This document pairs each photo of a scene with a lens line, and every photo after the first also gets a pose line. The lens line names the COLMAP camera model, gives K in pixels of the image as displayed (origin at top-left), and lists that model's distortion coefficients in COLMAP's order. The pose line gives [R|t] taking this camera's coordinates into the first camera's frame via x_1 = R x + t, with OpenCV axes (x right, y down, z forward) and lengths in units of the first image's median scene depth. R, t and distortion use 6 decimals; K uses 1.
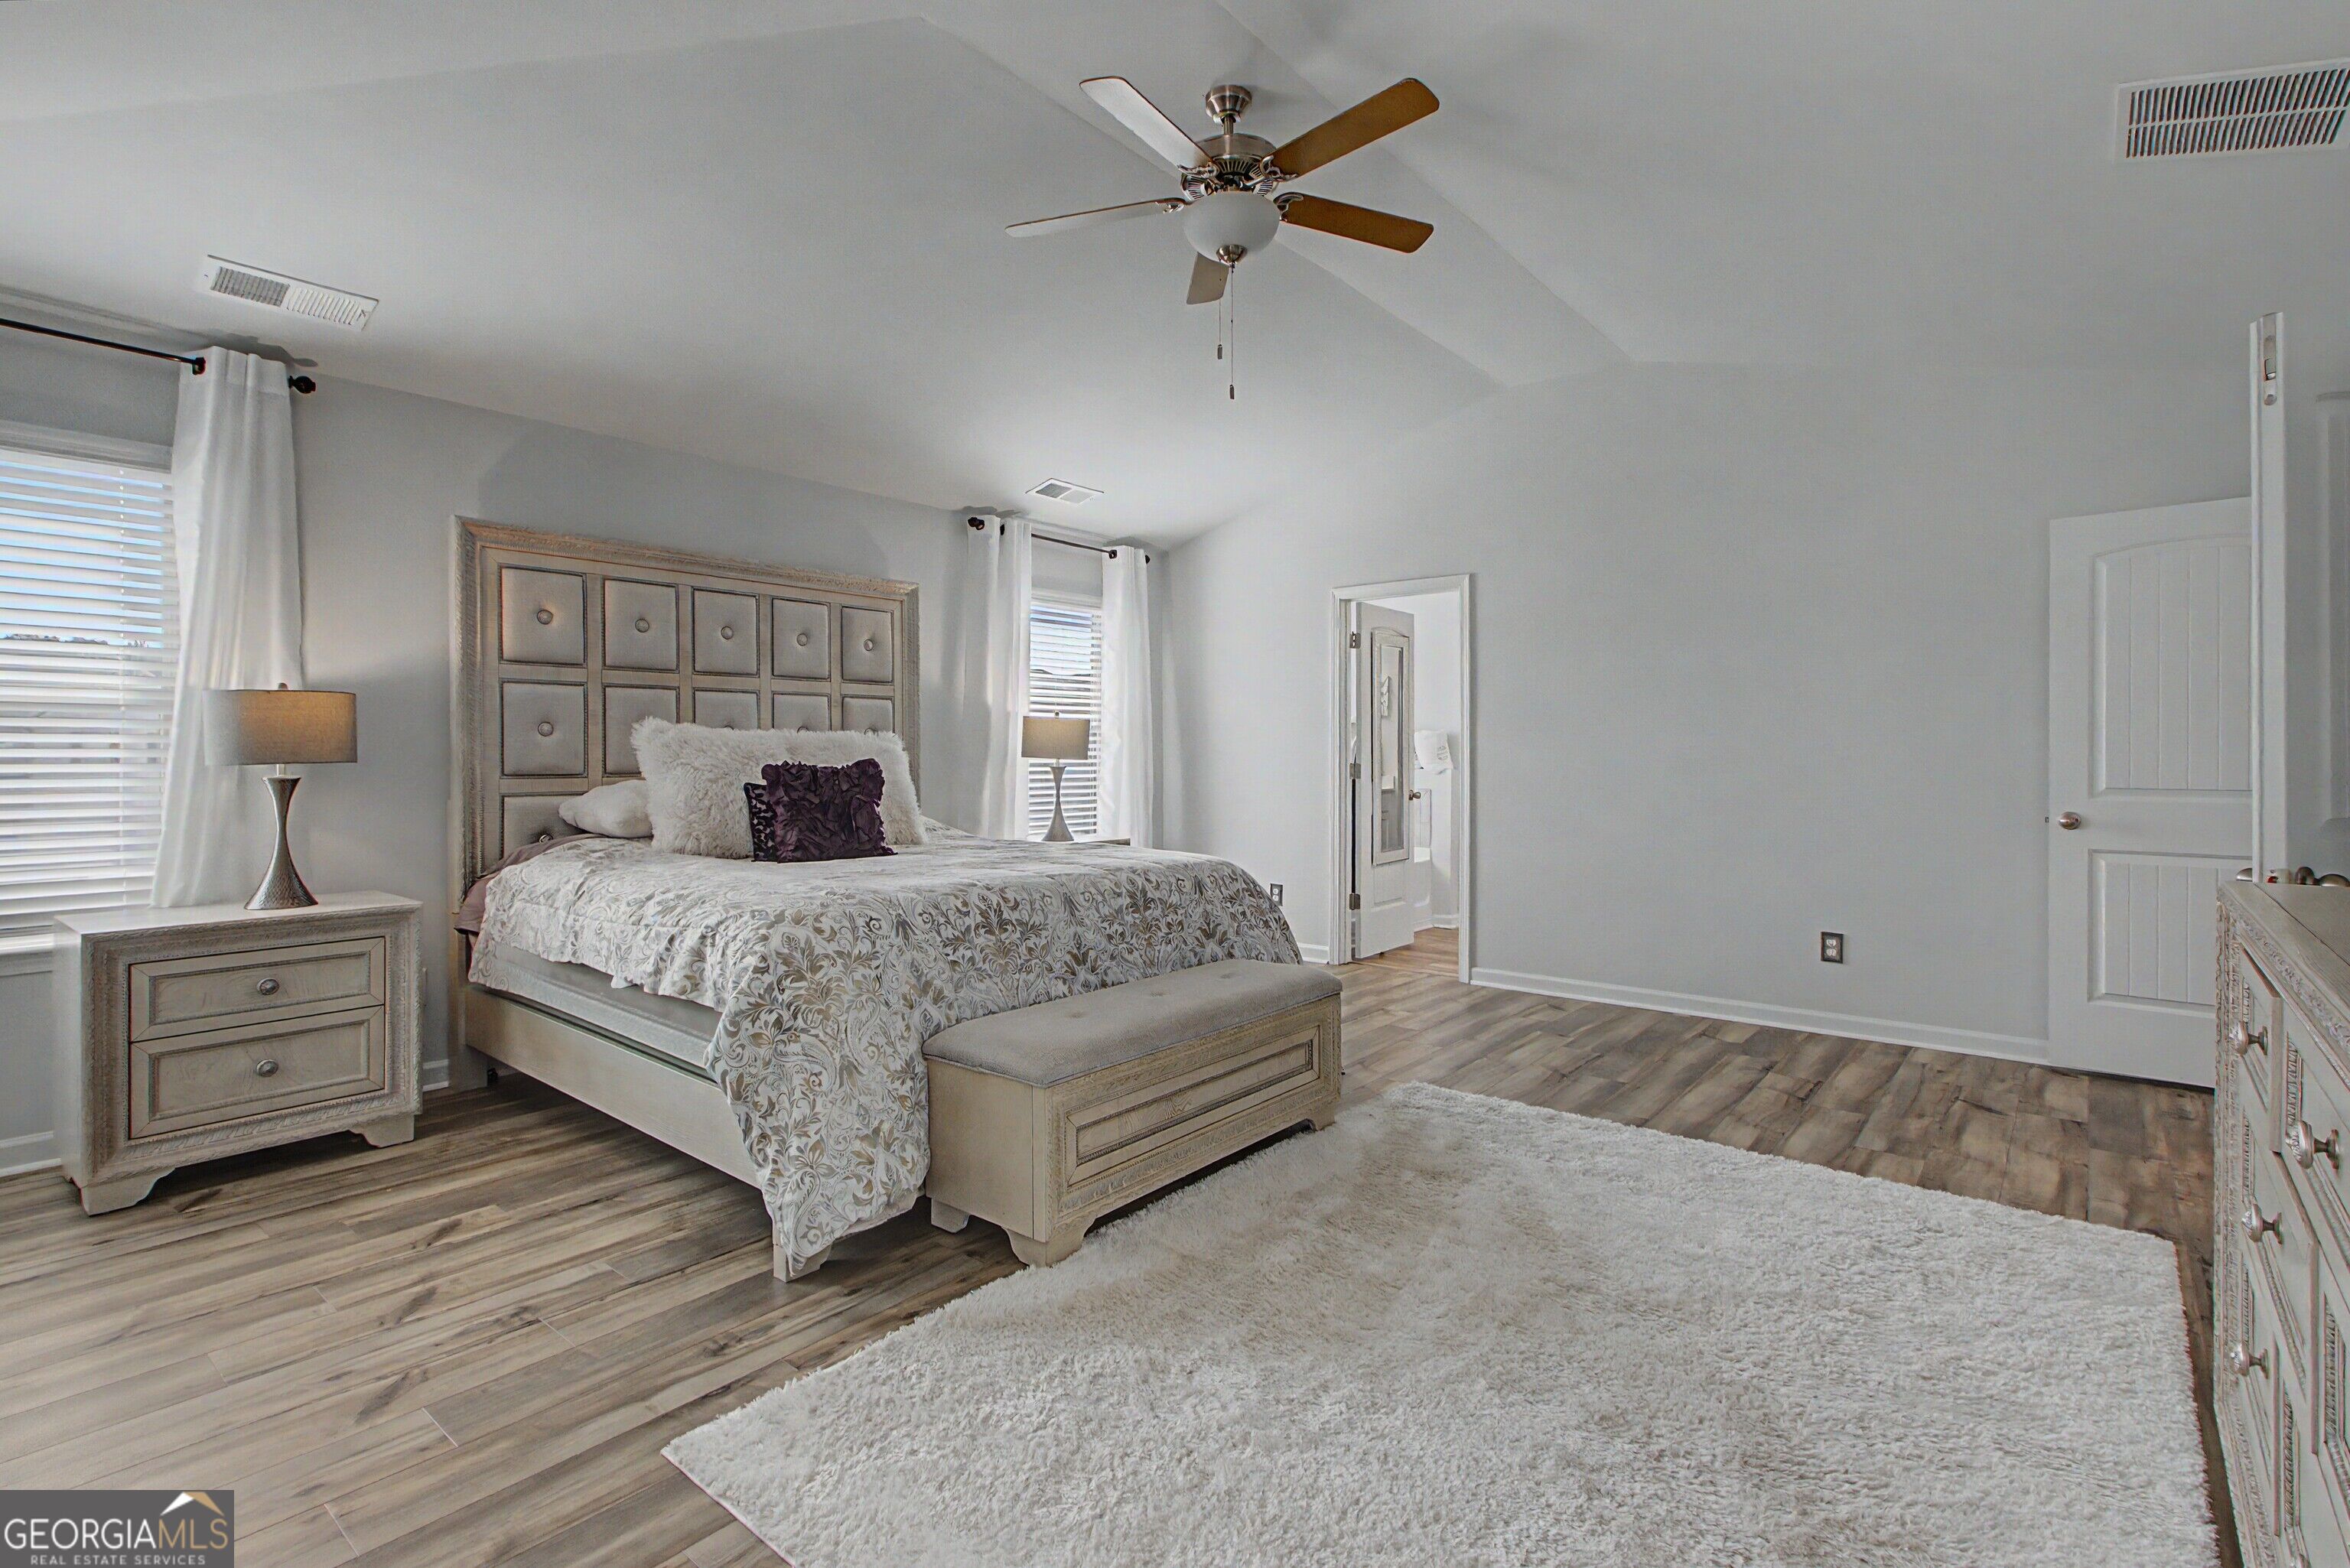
lens RADIAL K [[1077.4, 0, 1172.1], [0, 1077.4, 776.3], [0, 0, 1]] dist [-0.000437, 0.000525]
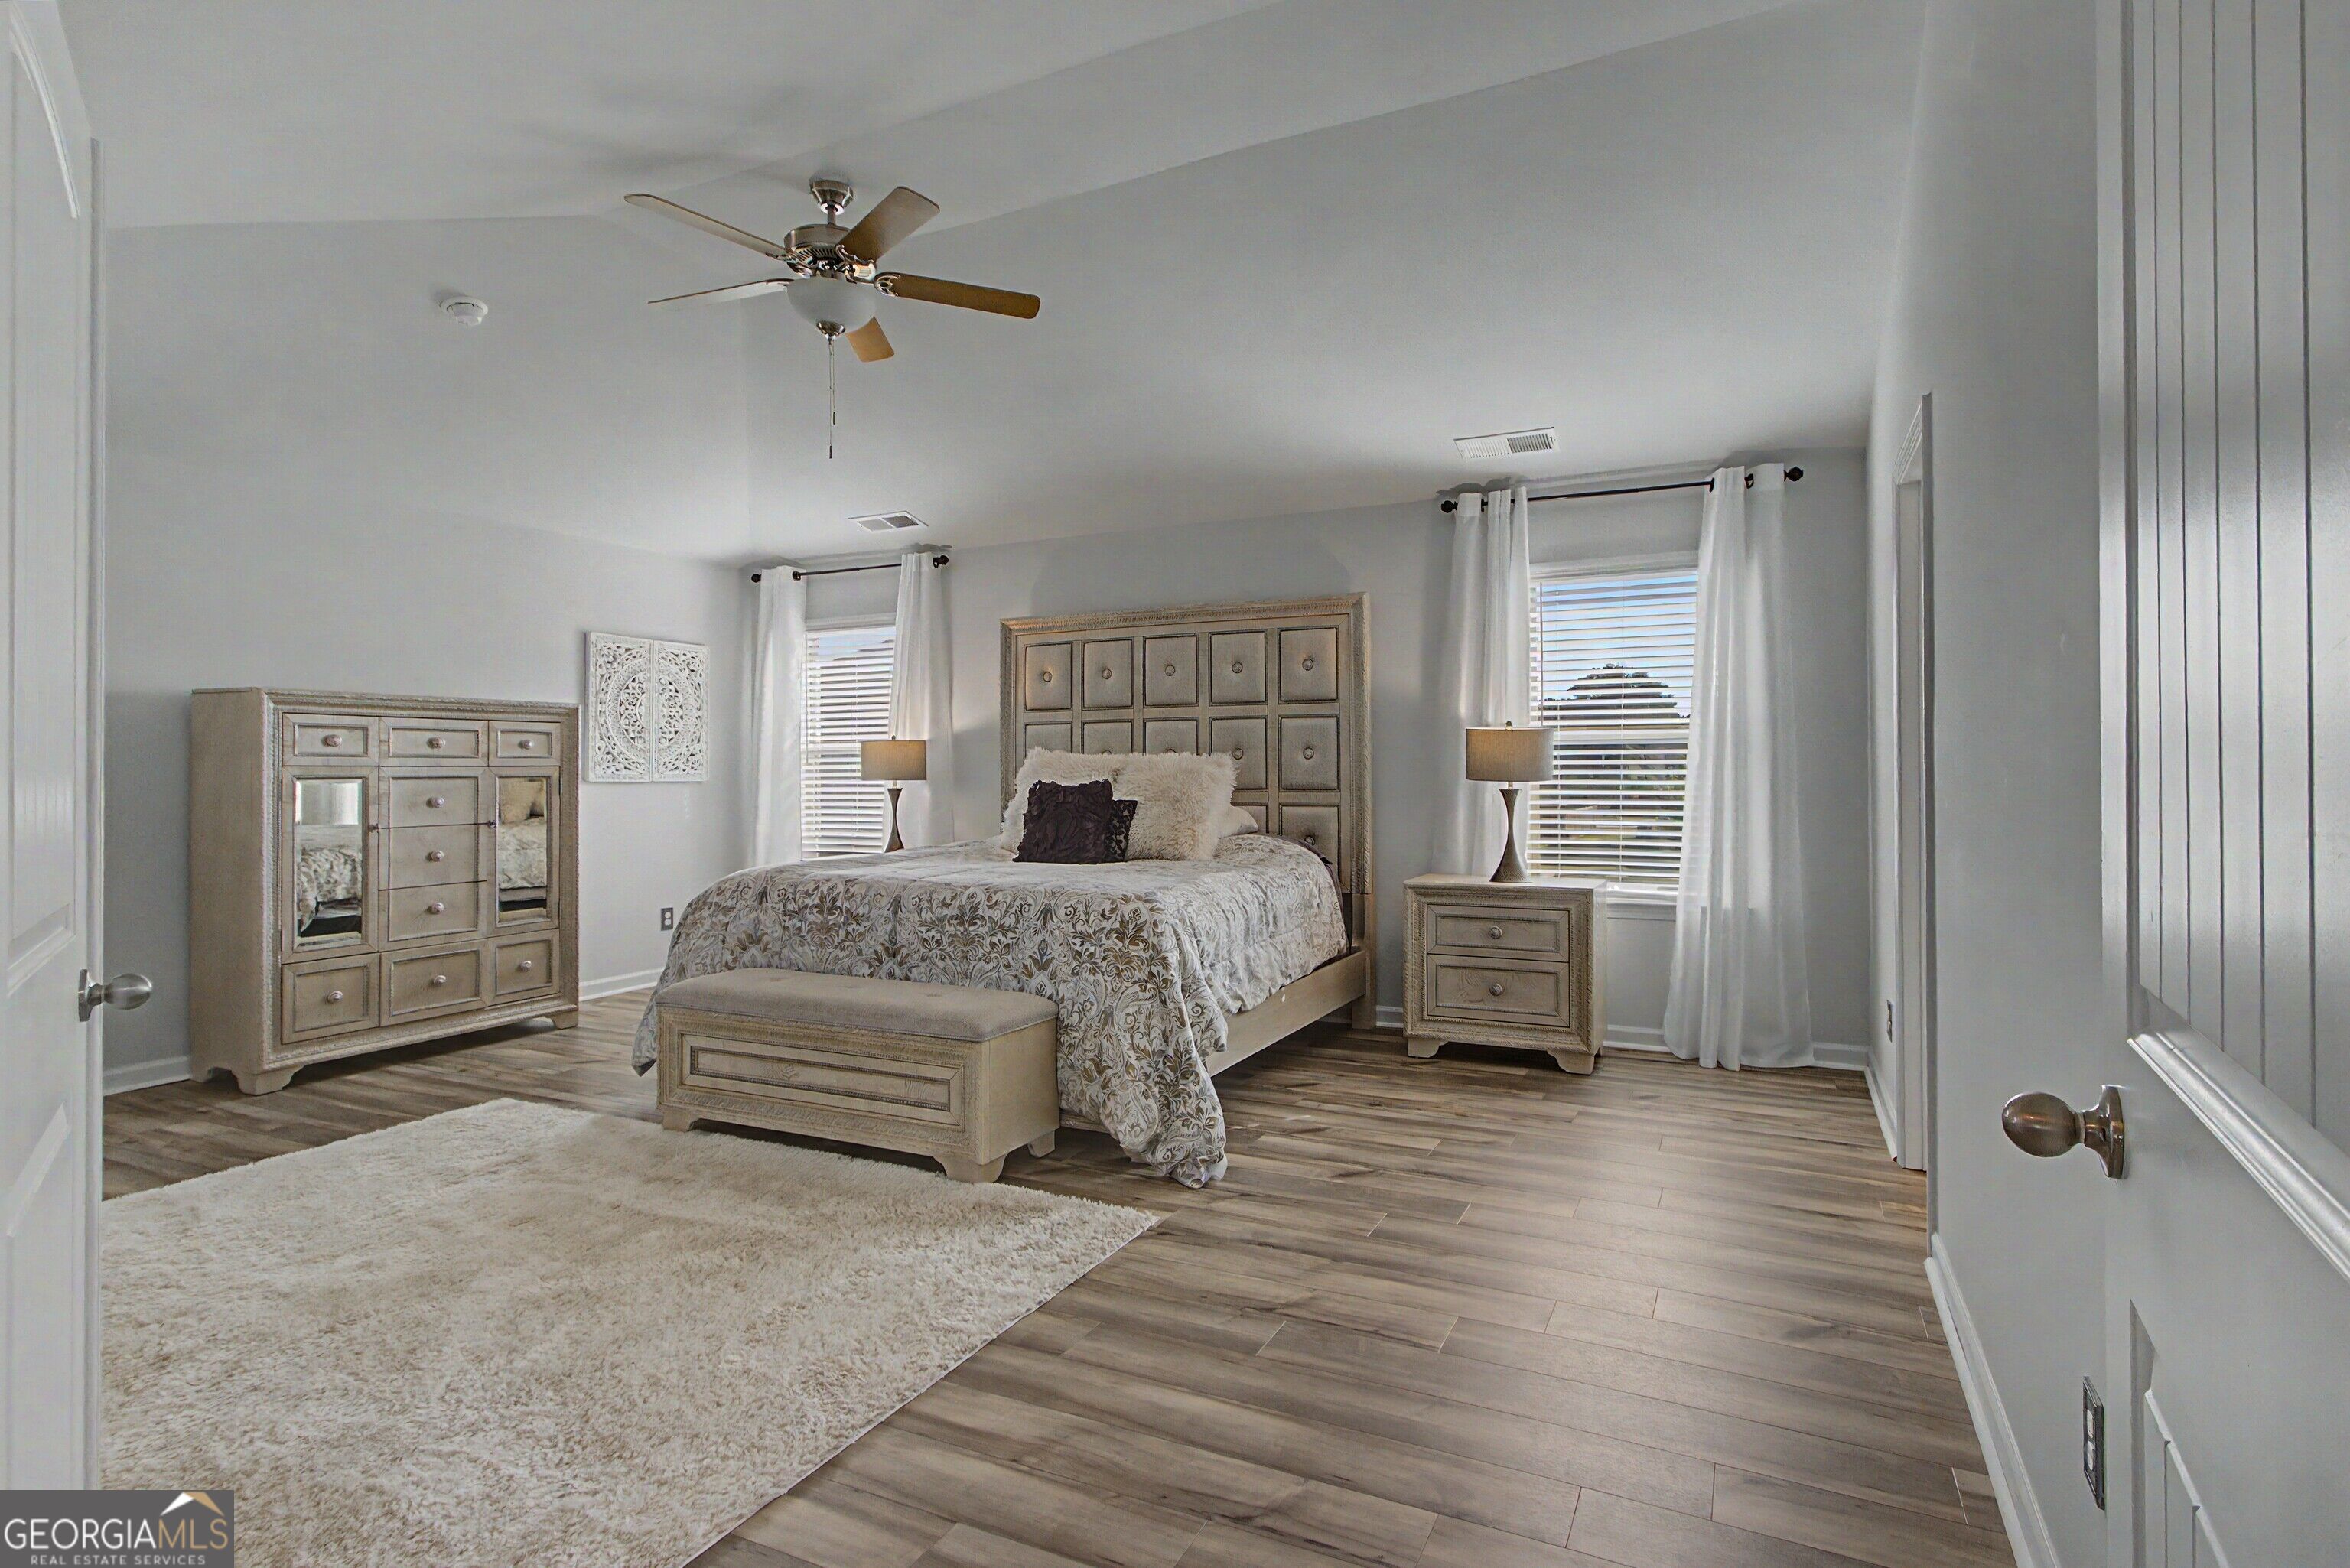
lens RADIAL K [[1205.5, 0, 1171.6], [0, 1205.5, 770.3], [0, 0, 1]] dist [-0.000953, -0.000223]
pose [[0.243787, 0.001506, -0.969828, 1.095299], [-0.015046, 0.999884, -0.002229, -0.026248], [0.969712, 0.015136, 0.243781, 0.843038]]
